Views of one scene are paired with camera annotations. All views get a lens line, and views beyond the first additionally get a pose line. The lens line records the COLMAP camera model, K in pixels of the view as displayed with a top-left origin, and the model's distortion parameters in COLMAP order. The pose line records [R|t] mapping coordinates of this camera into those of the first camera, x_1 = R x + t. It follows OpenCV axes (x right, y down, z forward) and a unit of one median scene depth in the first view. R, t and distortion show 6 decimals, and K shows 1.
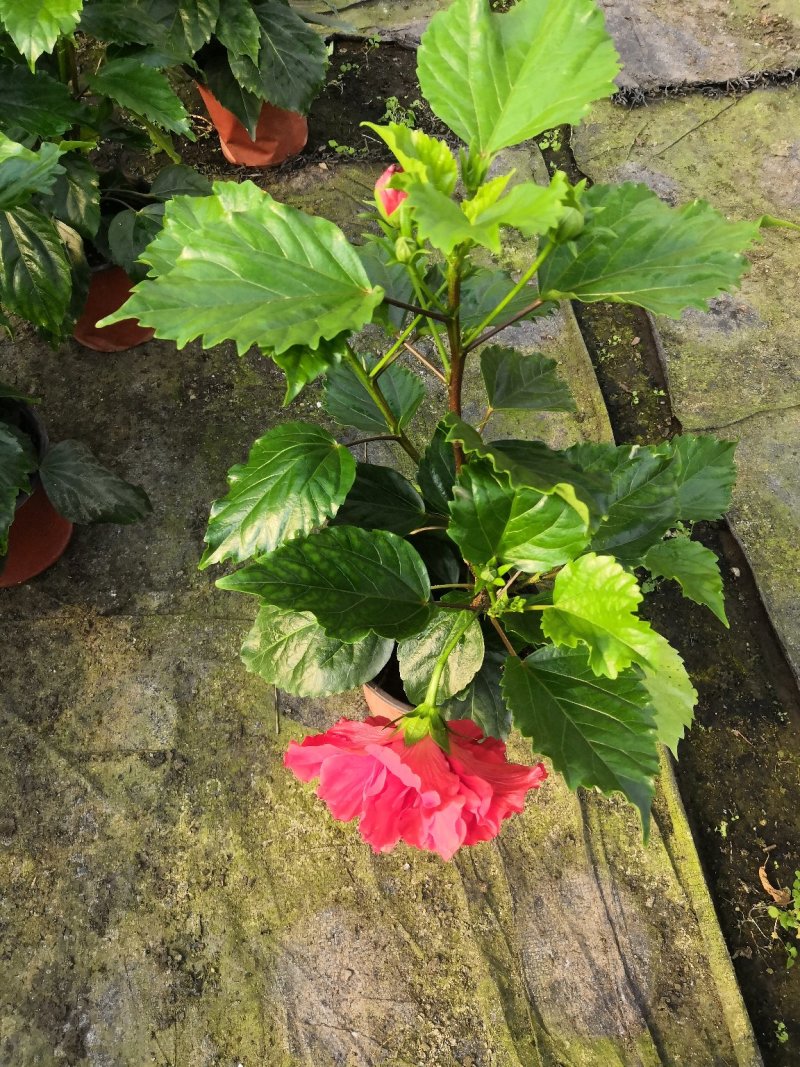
lens RADIAL K [[848.6, 0, 396.4], [0, 848.6, 544.6], [0, 0, 1]] dist [-0.030815, 0.081531]
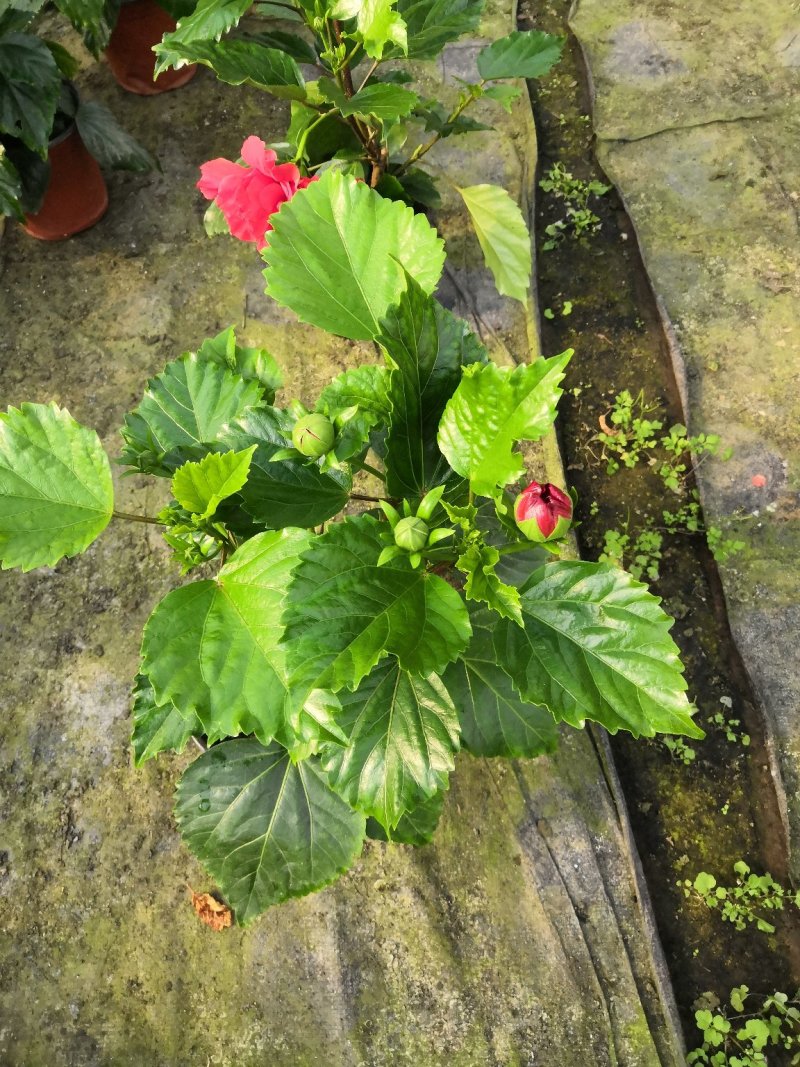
lens RADIAL K [[848.6, 0, 396.4], [0, 848.6, 544.6], [0, 0, 1]] dist [-0.030815, 0.081531]
pose [[0.992759, 0.038321, -0.113843, 0.253521], [-0.038390, 0.999262, 0.001585, 0.536078], [0.113820, 0.002797, 0.993497, -0.274940]]
